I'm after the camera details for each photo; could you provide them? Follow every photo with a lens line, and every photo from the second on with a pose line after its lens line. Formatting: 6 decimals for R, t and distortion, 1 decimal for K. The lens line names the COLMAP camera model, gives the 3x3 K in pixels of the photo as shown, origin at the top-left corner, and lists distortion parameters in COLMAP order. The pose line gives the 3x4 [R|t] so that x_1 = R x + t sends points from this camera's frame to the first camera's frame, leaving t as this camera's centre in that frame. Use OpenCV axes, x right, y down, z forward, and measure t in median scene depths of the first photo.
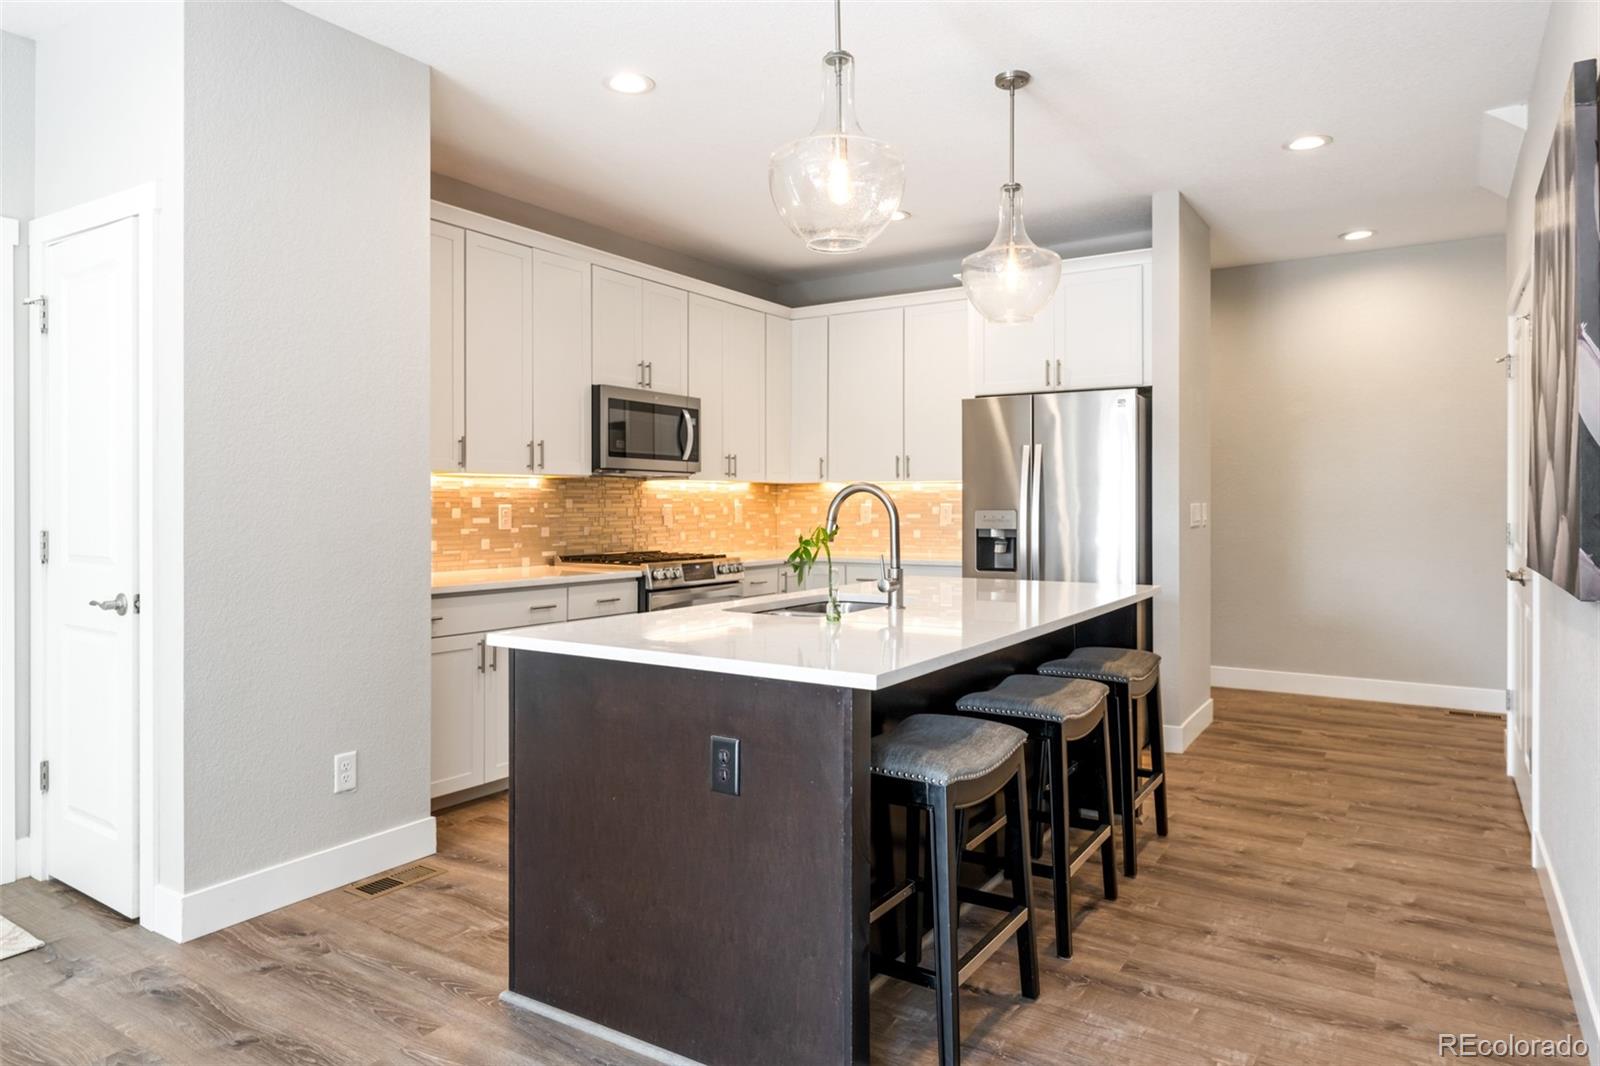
lens RADIAL K [[997.1, 0, 791.5], [0, 997.1, 500.2], [0, 0, 1]] dist [-0.002502, -0.001874]
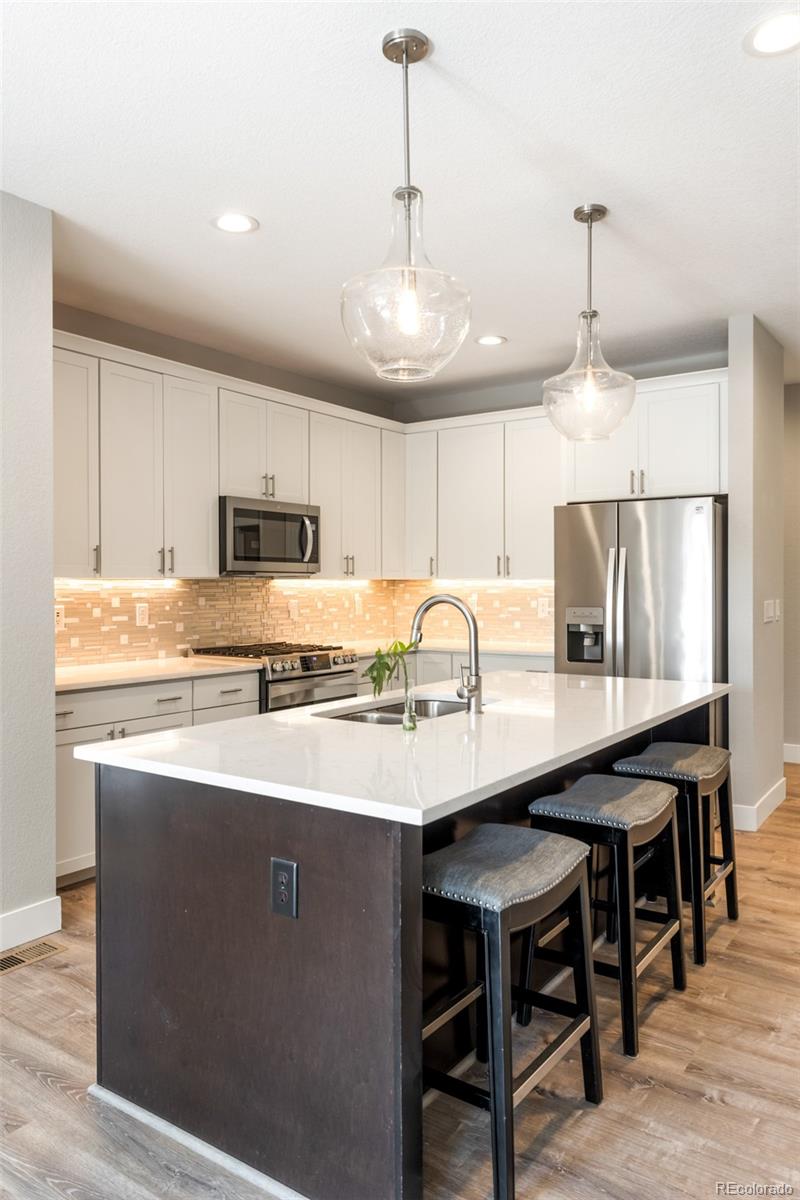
lens RADIAL K [[848.0, 0, 397.9], [0, 848.0, 587.3], [0, 0, 1]] dist [0.001603, 0.002713]
pose [[0.999298, -0.002311, -0.037384, 0.045498], [0.002596, 0.999968, 0.007578, -0.026314], [0.037366, -0.007669, 0.999272, 0.075214]]
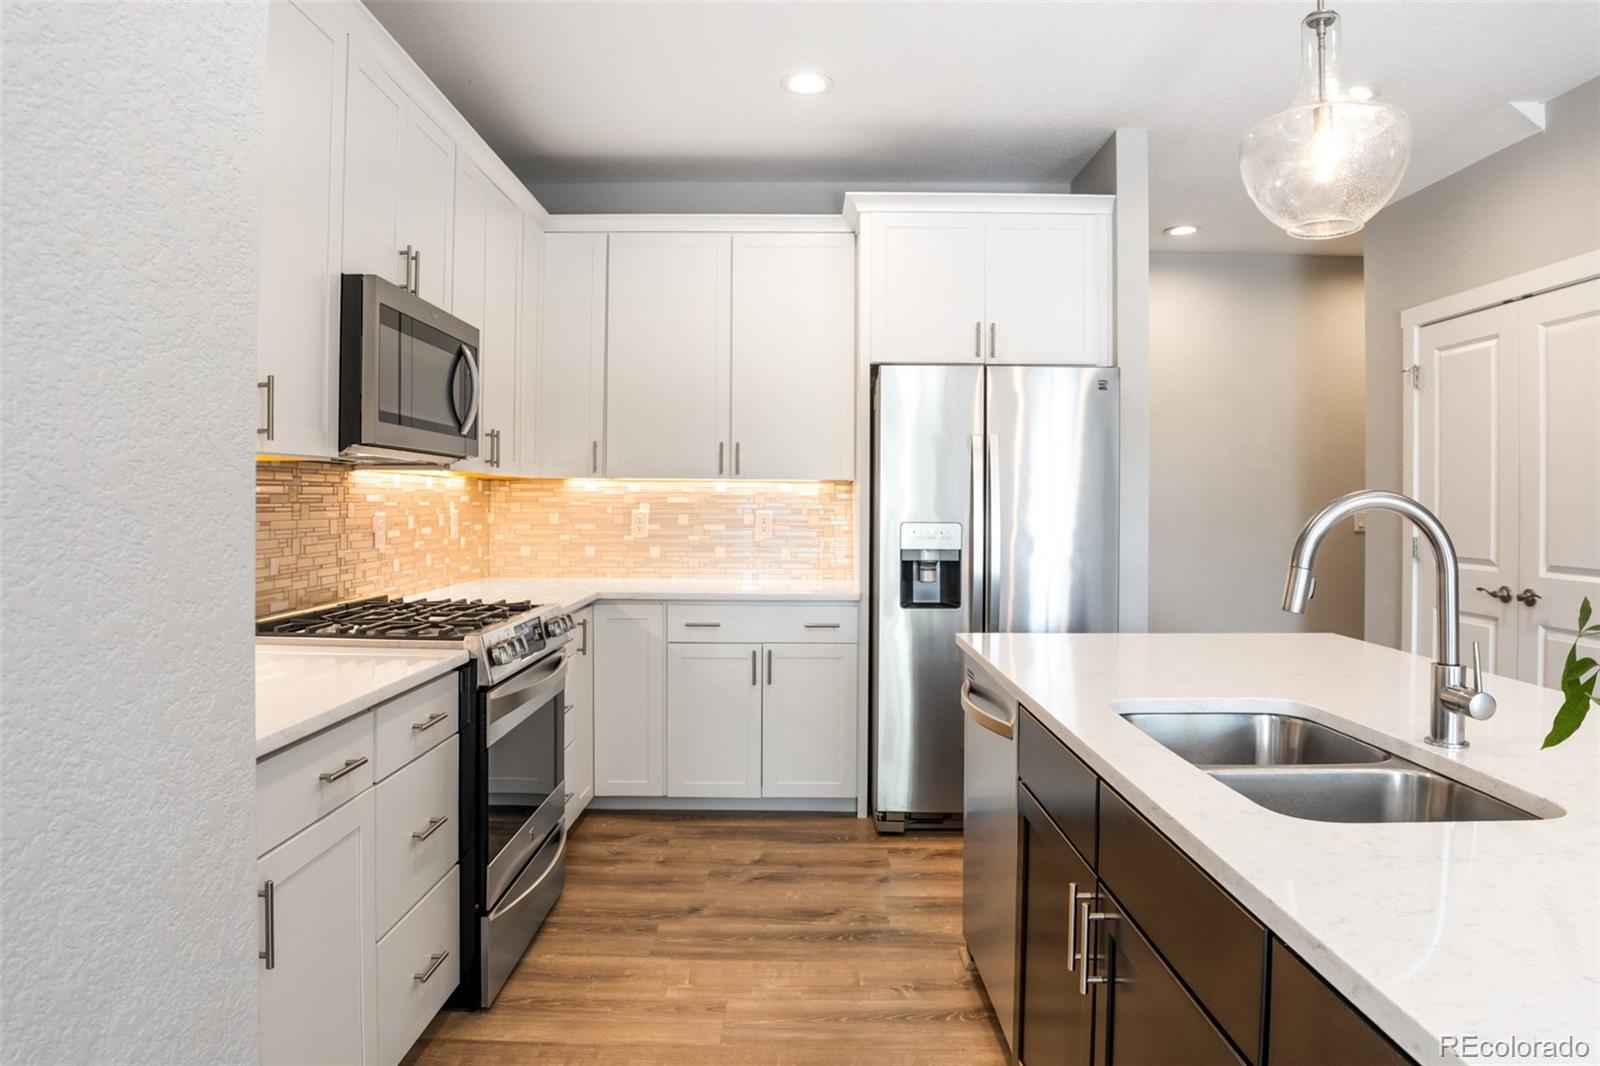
lens RADIAL K [[978.9, 0, 790.3], [0, 978.9, 479.1], [0, 0, 1]] dist [-0.048183, -0.000379]
pose [[0.843494, 0.019204, 0.536795, -0.347451], [-0.010476, 0.999759, -0.019305, -0.009669], [-0.537036, 0.010660, 0.843492, 0.623186]]
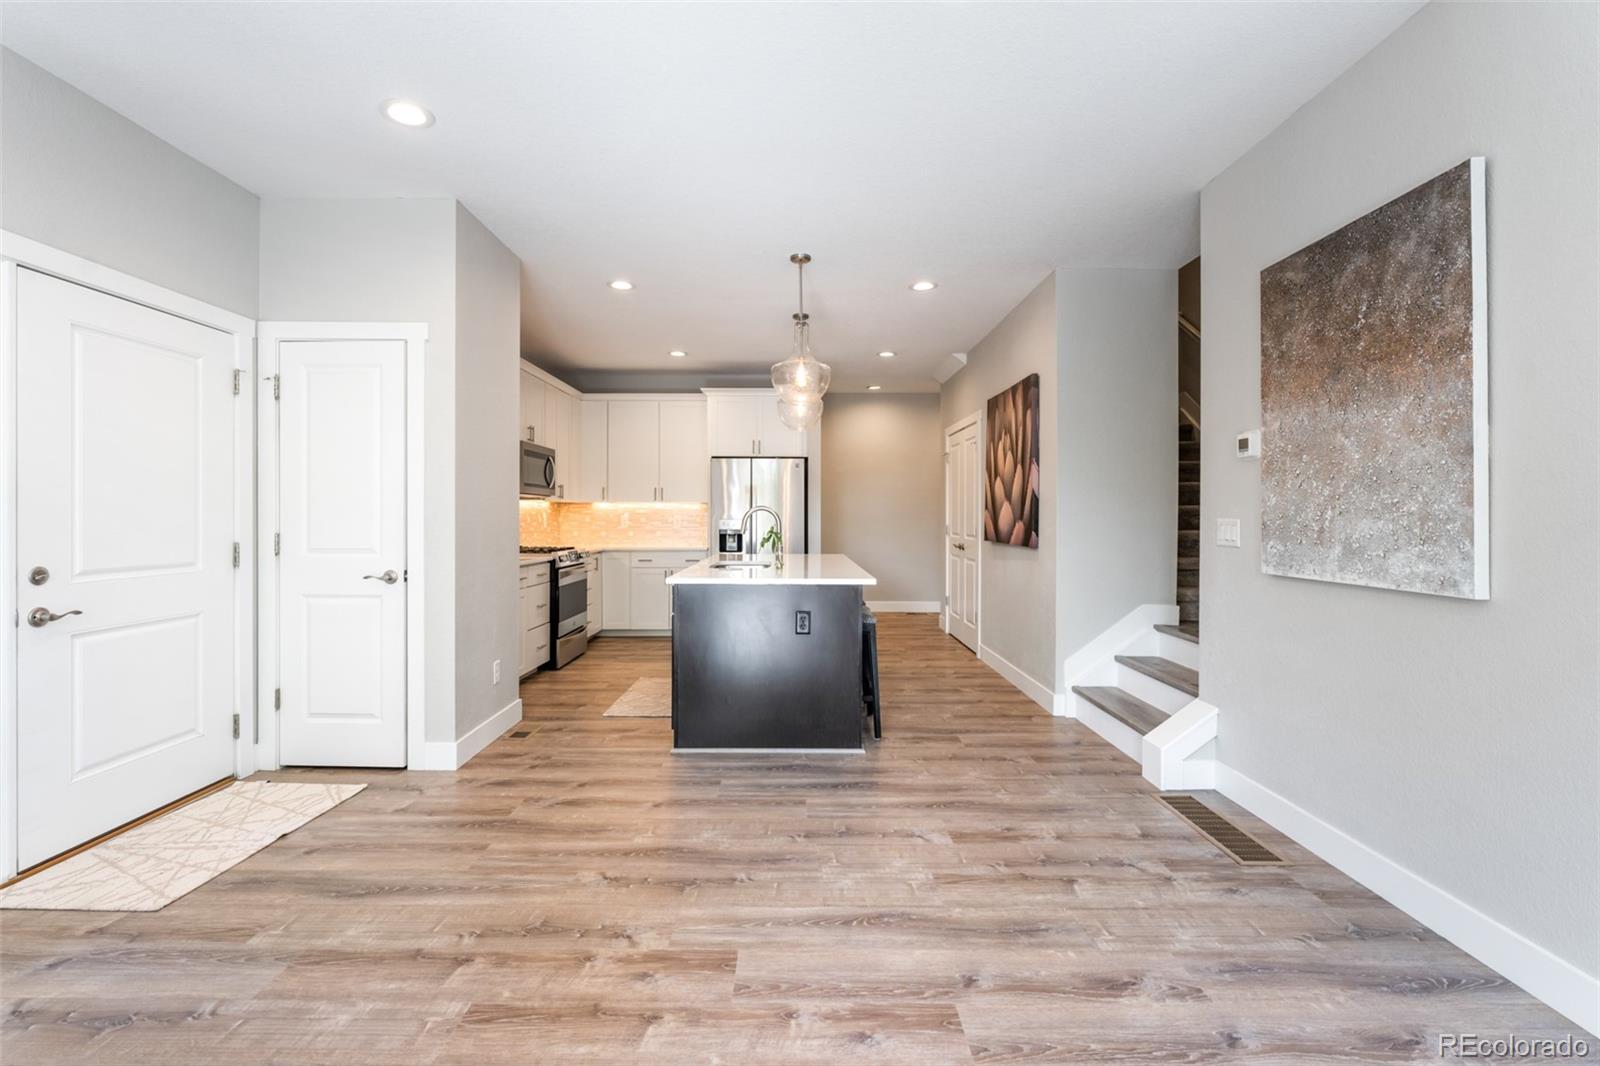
lens RADIAL K [[729.7, 0, 794.7], [0, 729.7, 511.8], [0, 0, 1]] dist [-0.011036, 0.001880]
pose [[0.838719, 0.004831, 0.544542, -0.586284], [-0.004270, 0.999988, -0.002295, -0.001999], [-0.544547, -0.000400, 0.838730, -0.274877]]
